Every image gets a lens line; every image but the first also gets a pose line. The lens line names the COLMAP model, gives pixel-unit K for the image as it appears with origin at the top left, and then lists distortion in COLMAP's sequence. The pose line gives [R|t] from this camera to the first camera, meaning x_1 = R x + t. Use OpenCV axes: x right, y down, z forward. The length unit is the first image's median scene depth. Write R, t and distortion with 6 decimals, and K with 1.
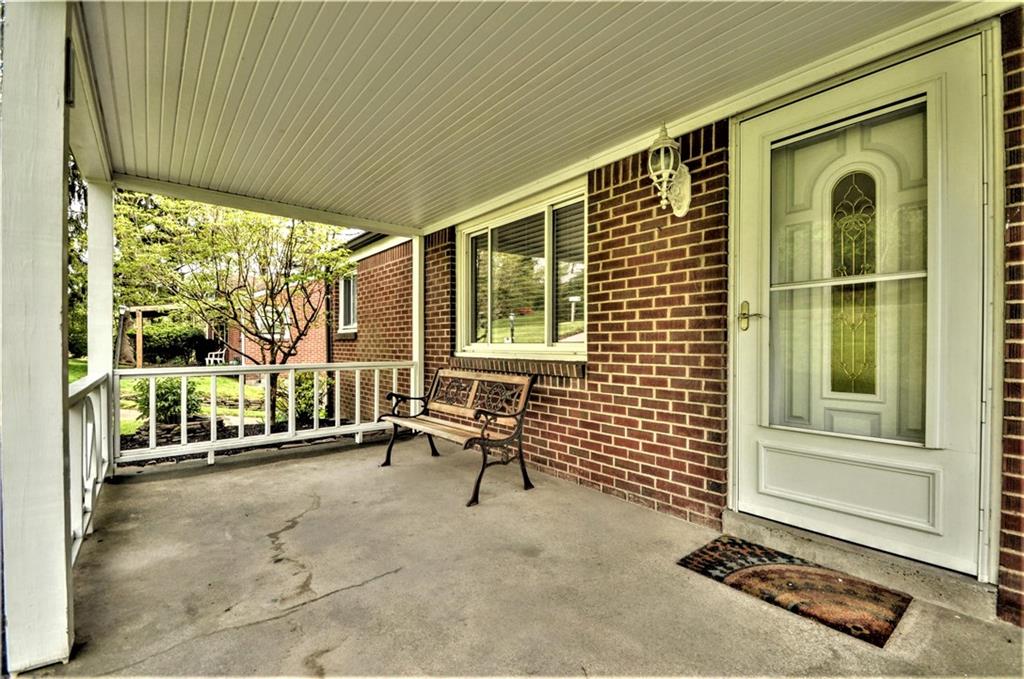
lens RADIAL K [[444.1, 0, 508.5], [0, 444.1, 347.7], [0, 0, 1]] dist [0.012435, -0.016234]
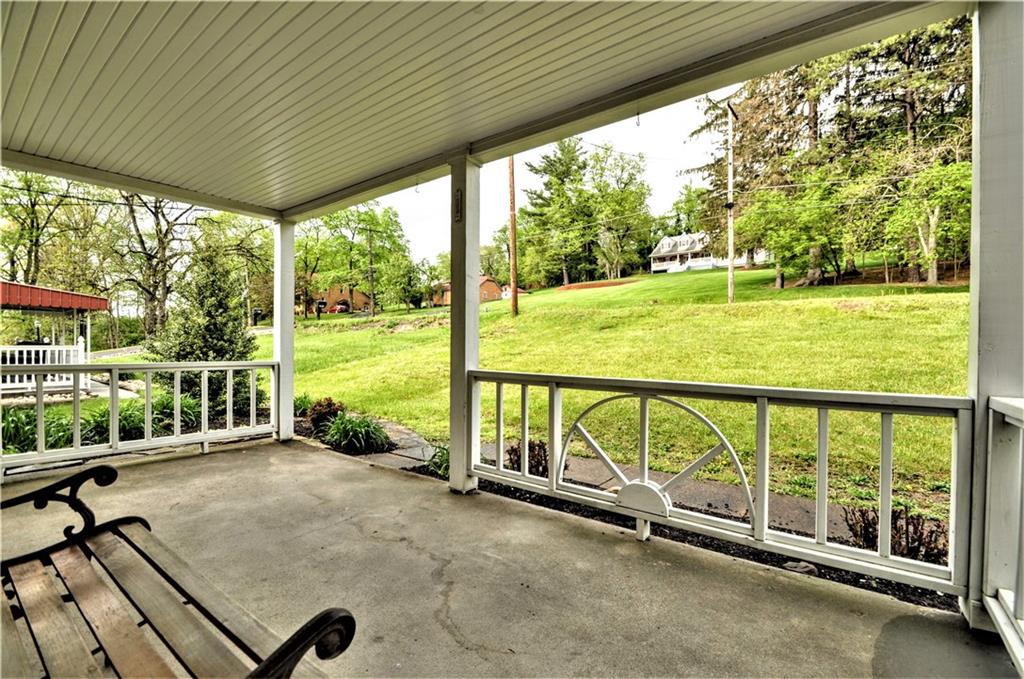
lens RADIAL K [[444.1, 0, 508.5], [0, 444.1, 347.7], [0, 0, 1]] dist [0.012435, -0.016234]
pose [[-0.968824, -0.008366, -0.247608, -0.606273], [-0.010934, 0.999900, 0.008999, 0.003647], [0.247508, 0.011426, -0.968819, 2.584127]]
